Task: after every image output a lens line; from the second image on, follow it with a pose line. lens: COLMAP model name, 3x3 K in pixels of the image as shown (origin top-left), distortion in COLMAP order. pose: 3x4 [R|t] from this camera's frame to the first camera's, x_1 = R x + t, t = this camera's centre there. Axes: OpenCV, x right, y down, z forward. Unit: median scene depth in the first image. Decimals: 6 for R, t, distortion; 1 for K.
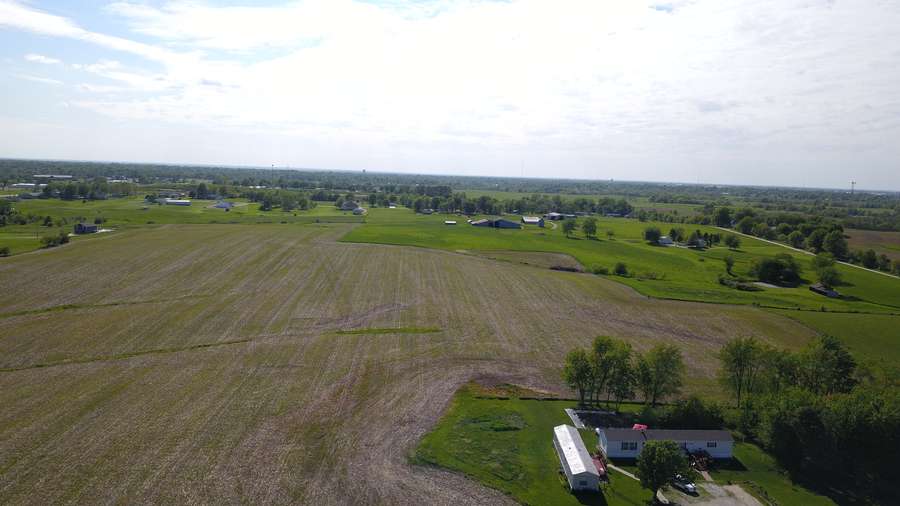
lens RADIAL K [[709.6, 0, 450.0], [0, 709.6, 253.0], [0, 0, 1]] dist [0.006630, 0.000524]
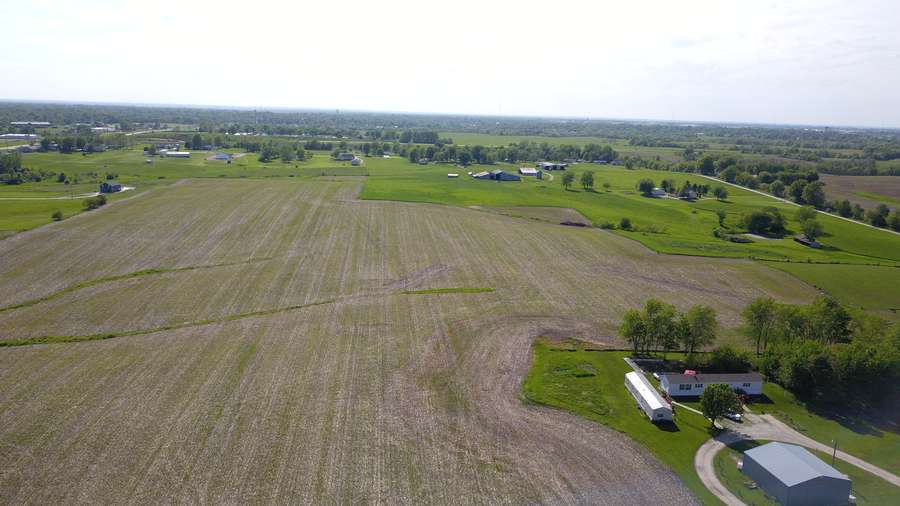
lens RADIAL K [[709.6, 0, 450.0], [0, 709.6, 253.0], [0, 0, 1]] dist [0.006630, 0.000524]
pose [[0.999185, -0.013805, 0.037927, -0.070132], [0.010513, 0.996268, 0.085669, -0.028185], [-0.038968, -0.085201, 0.995602, -0.082307]]
